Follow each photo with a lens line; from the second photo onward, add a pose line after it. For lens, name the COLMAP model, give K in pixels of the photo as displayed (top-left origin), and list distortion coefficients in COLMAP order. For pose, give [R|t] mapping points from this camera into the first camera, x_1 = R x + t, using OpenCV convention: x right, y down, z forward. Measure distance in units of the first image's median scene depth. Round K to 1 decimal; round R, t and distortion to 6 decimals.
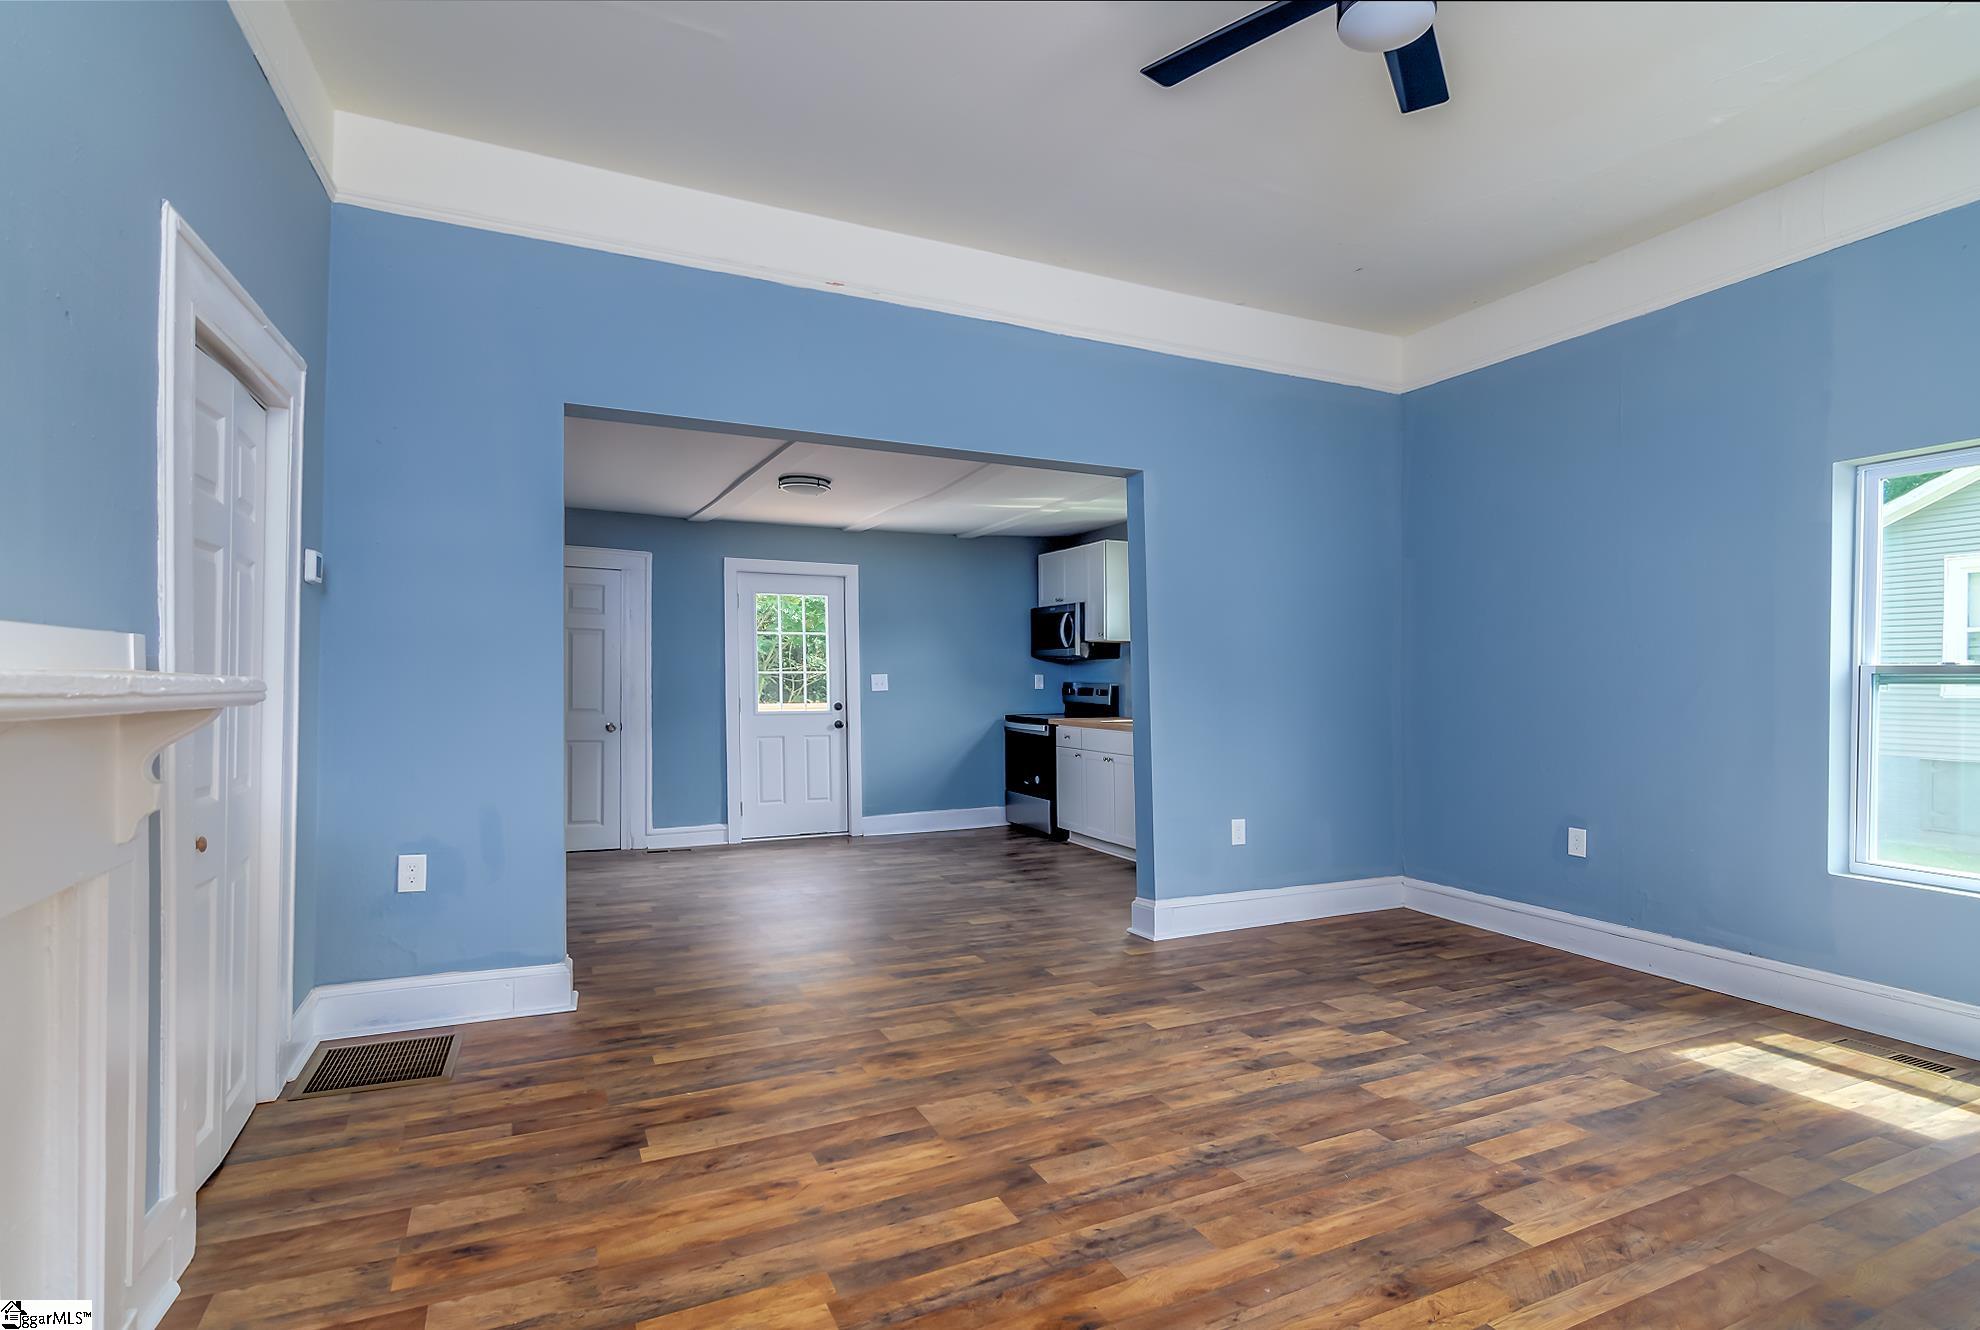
lens RADIAL K [[995.1, 0, 1014.5], [0, 995.1, 700.8], [0, 0, 1]] dist [-0.011745, 0.006026]
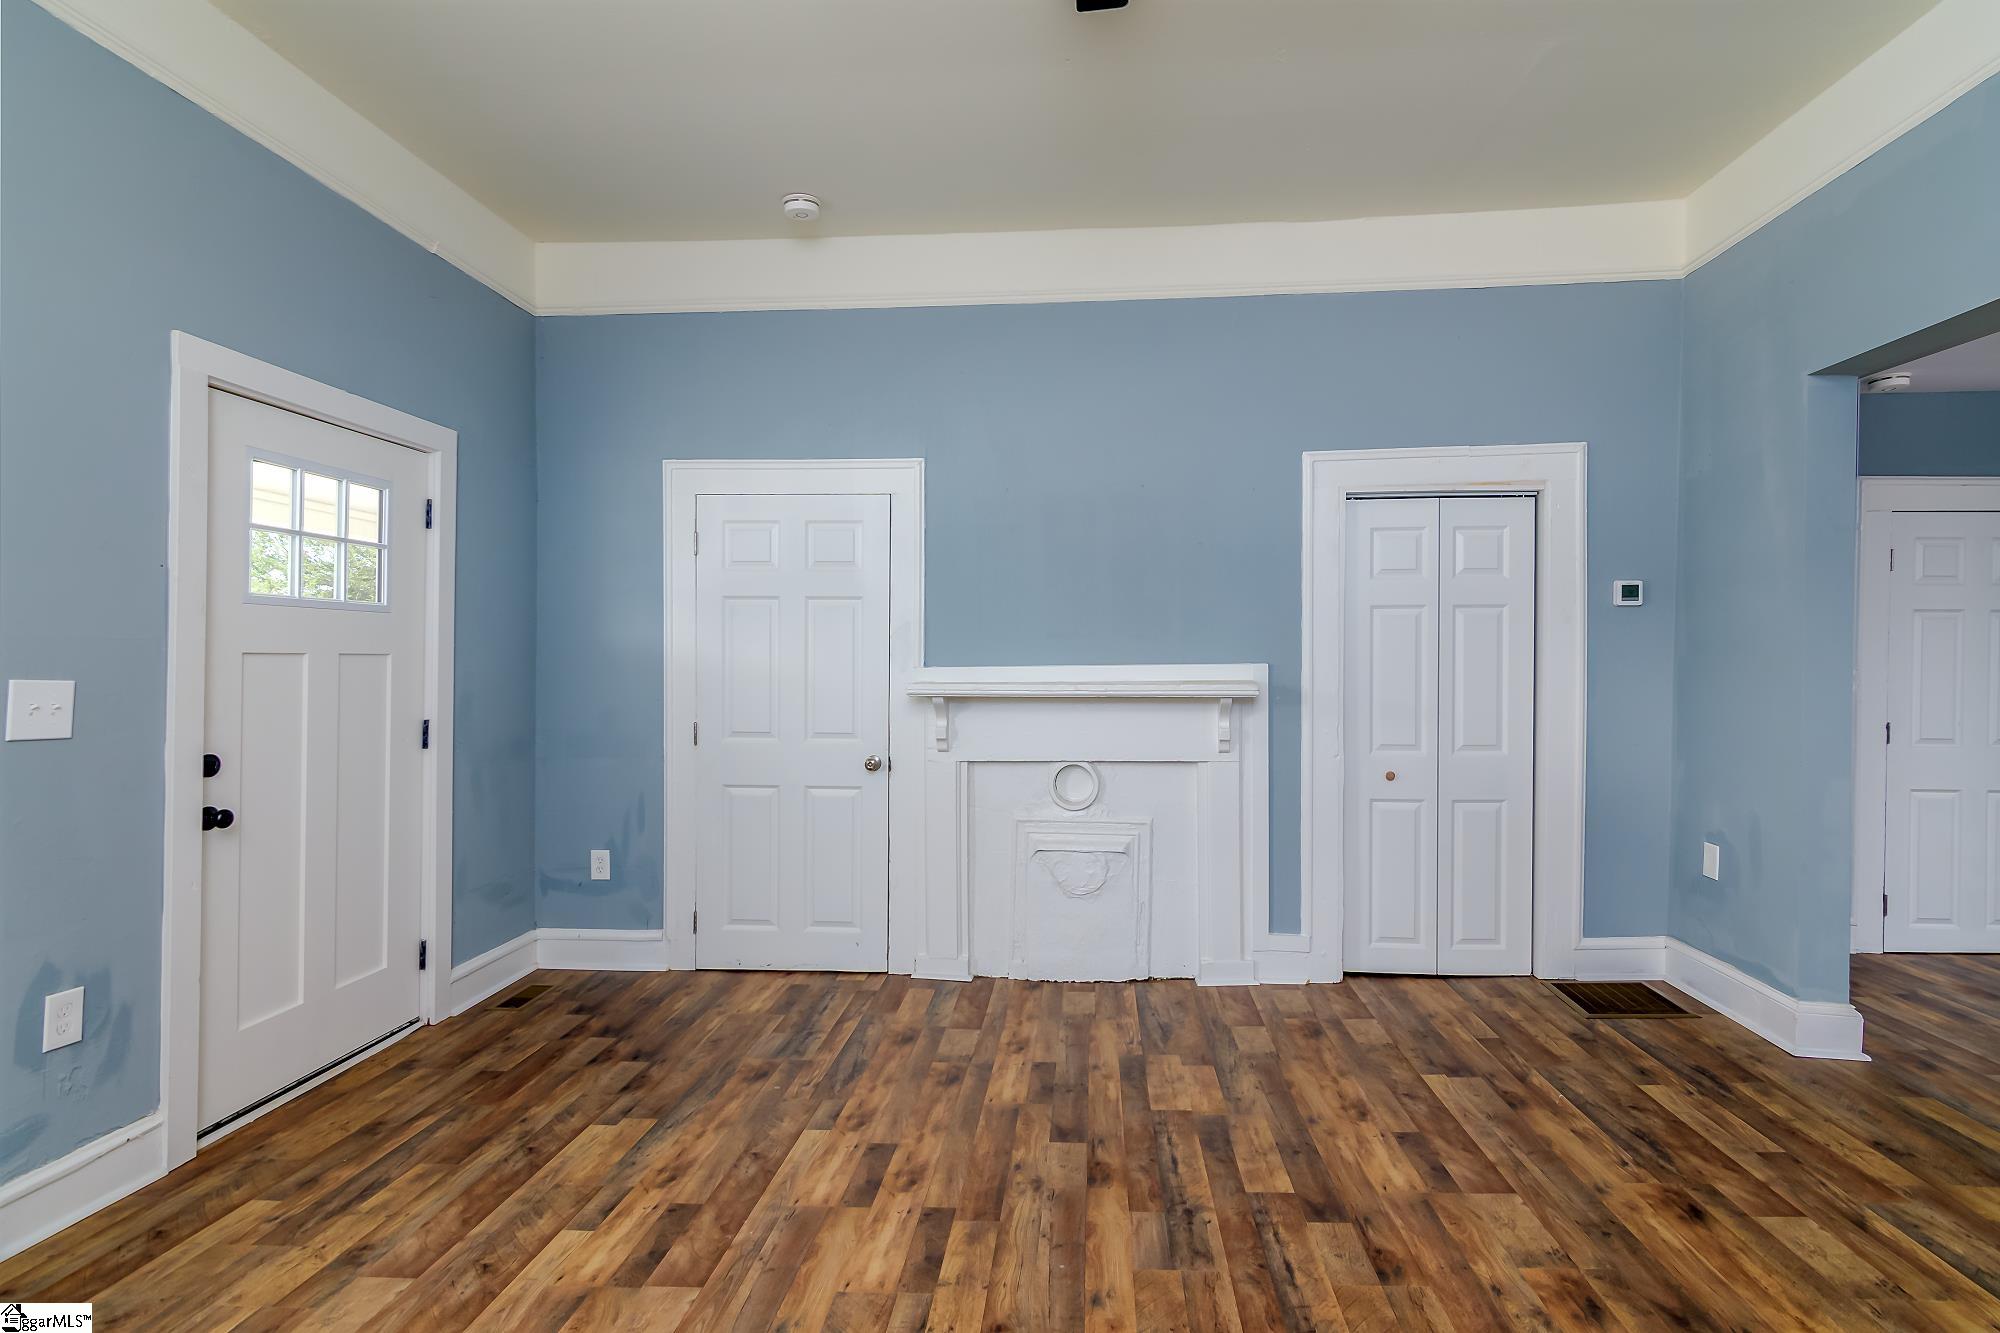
lens RADIAL K [[1005.1, 0, 1047.9], [0, 1005.1, 654.8], [0, 0, 1]] dist [-0.011745, 0.006026]
pose [[-0.480089, -0.007836, -0.877185, 0.826423], [-0.013573, 0.999907, -0.001504, -0.051028], [0.877115, 0.011184, -0.480150, 1.009022]]
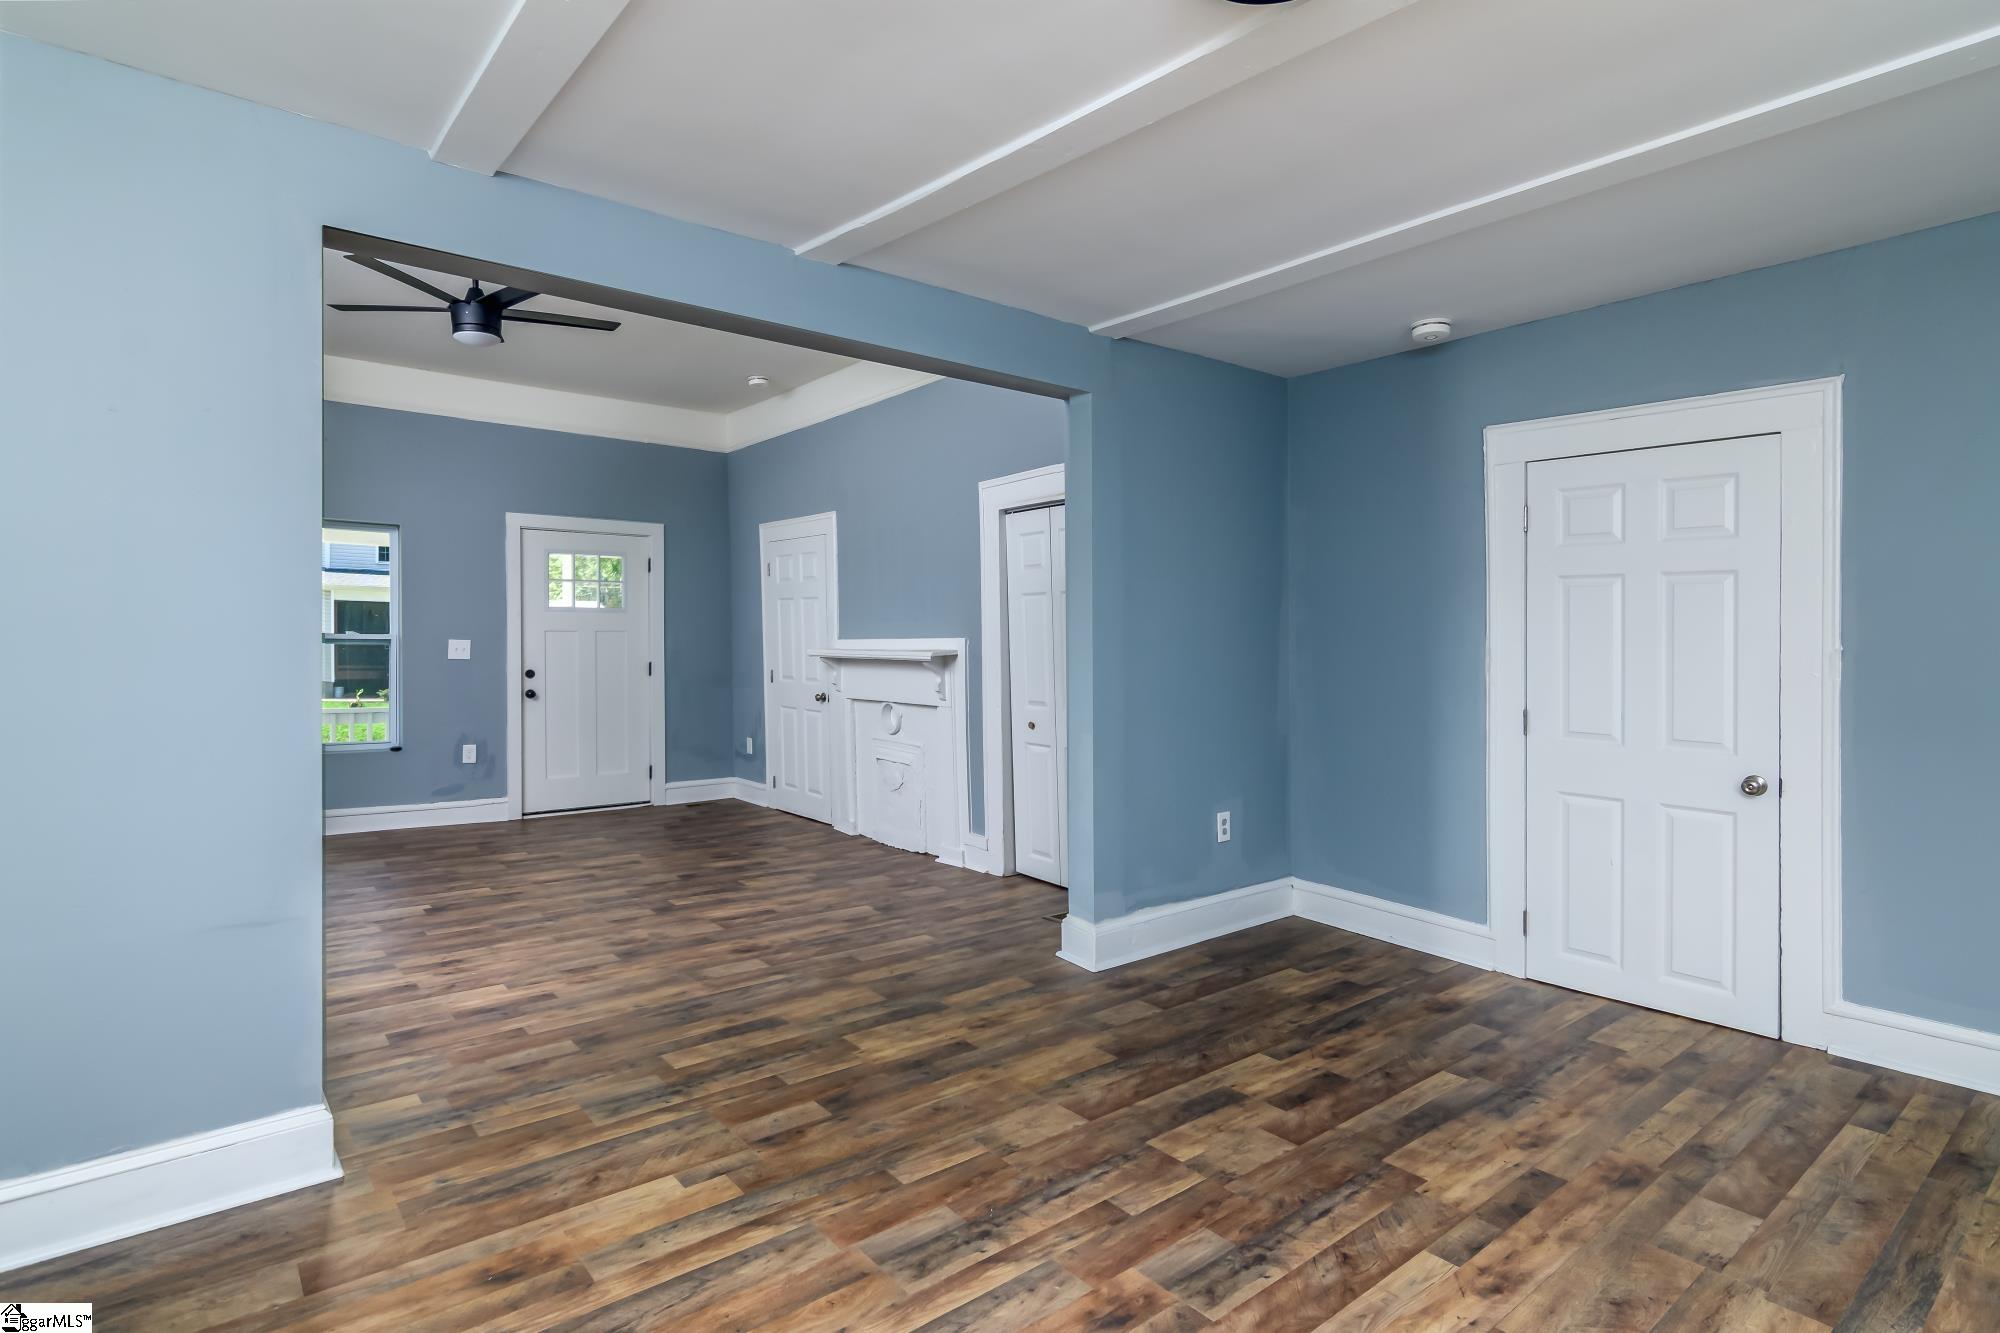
lens RADIAL K [[1005.1, 0, 989.0], [0, 1005.1, 677.7], [0, 0, 1]] dist [-0.011745, 0.006026]
pose [[-0.972787, -0.002461, -0.231687, -0.129963], [-0.014131, 0.998712, 0.048726, -0.064282], [0.231269, 0.050674, -0.971569, 2.493777]]
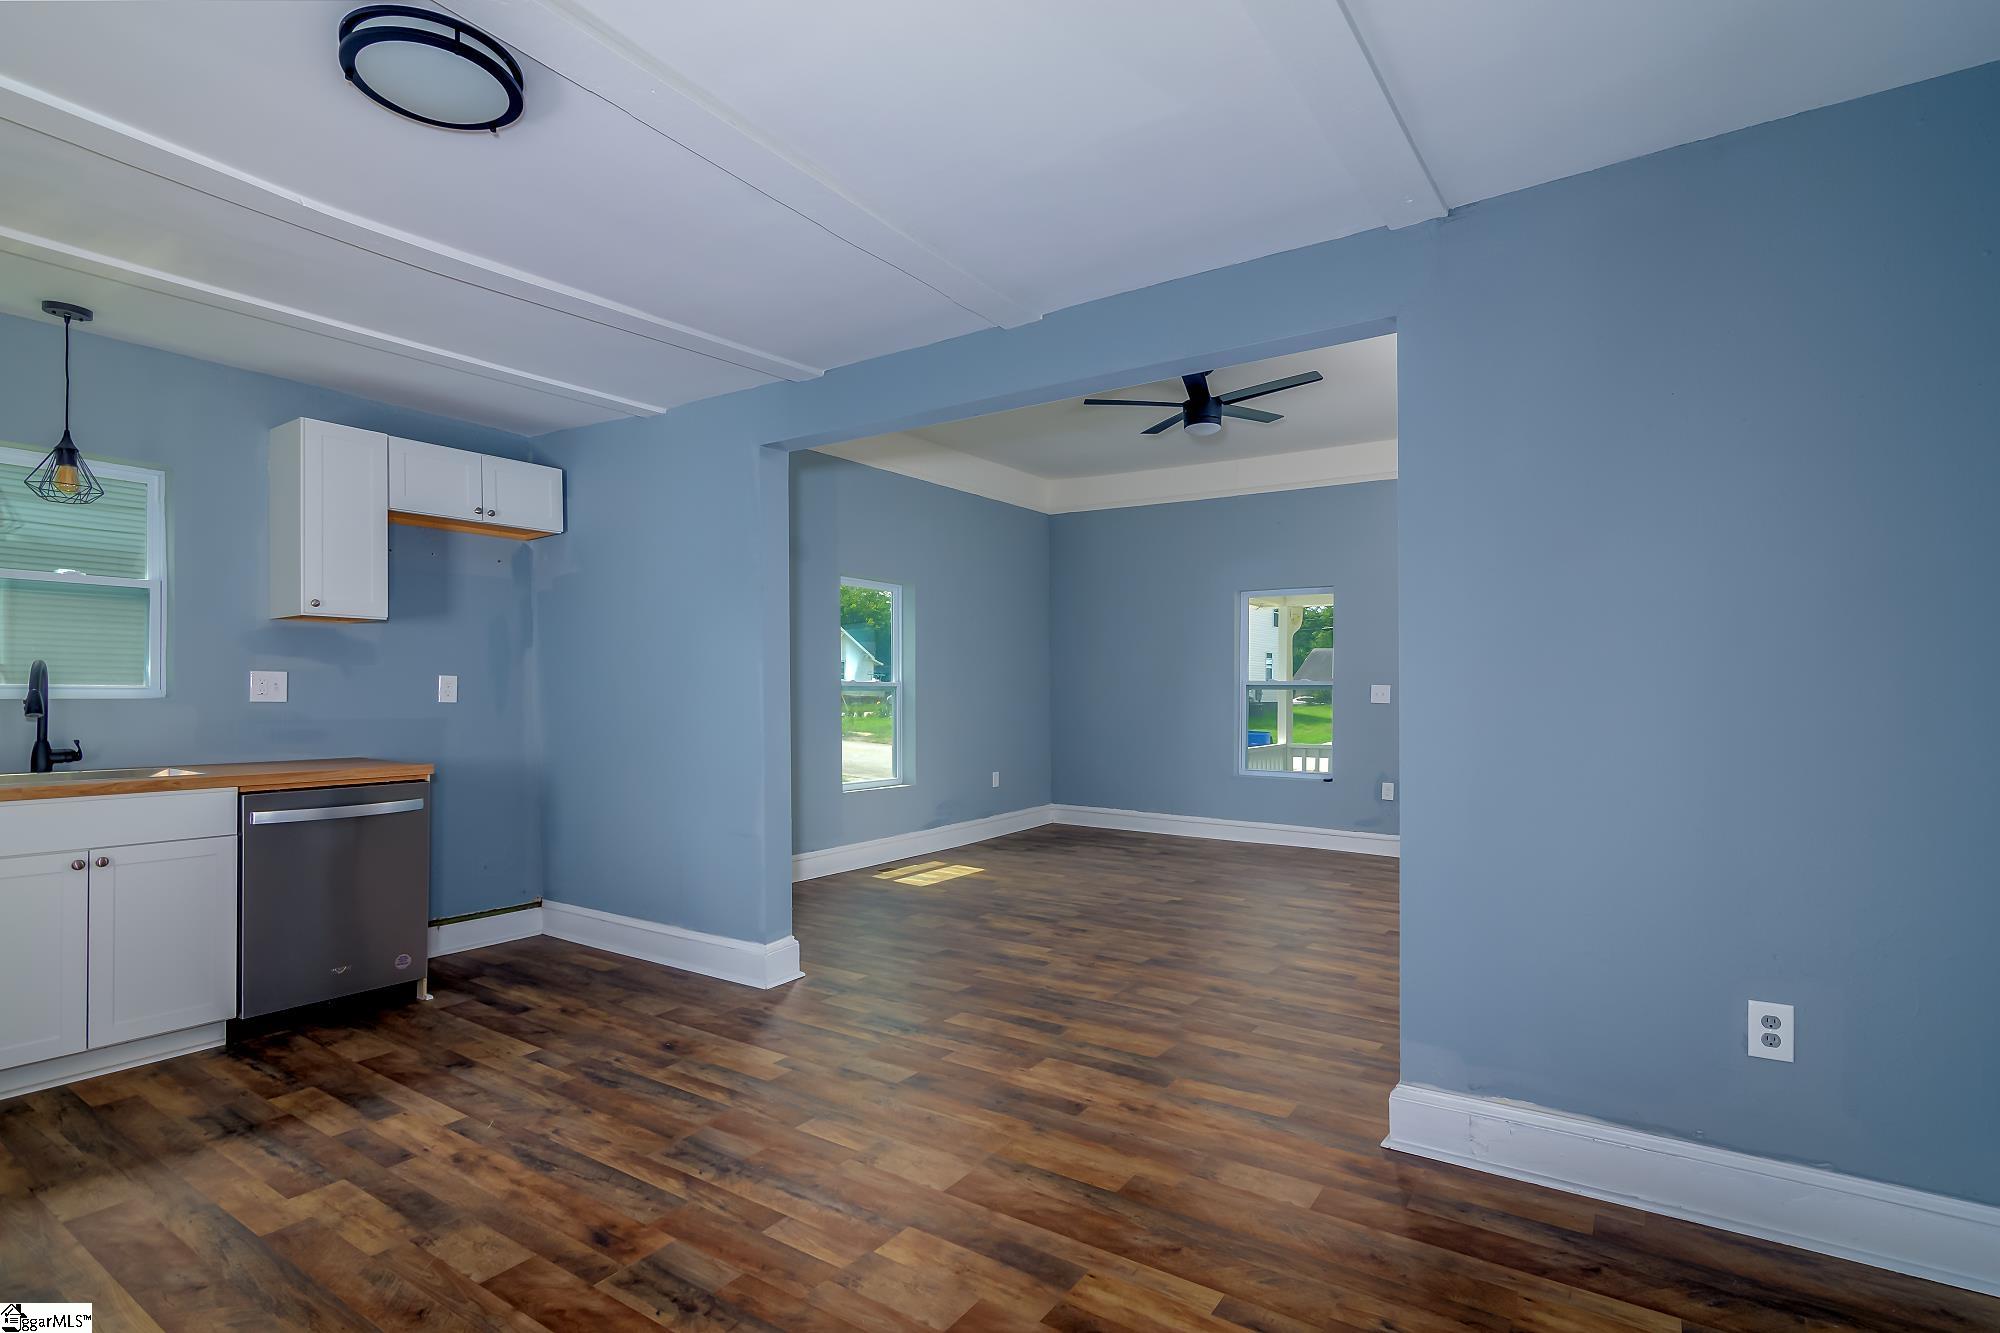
lens RADIAL K [[1005.1, 0, 1017.5], [0, 1005.1, 689.1], [0, 0, 1]] dist [-0.011745, 0.006026]
pose [[-0.511350, -0.008809, 0.859328, -1.174405], [0.007431, 0.999865, 0.014671, -0.053234], [-0.859341, 0.013888, -0.511215, 2.025107]]
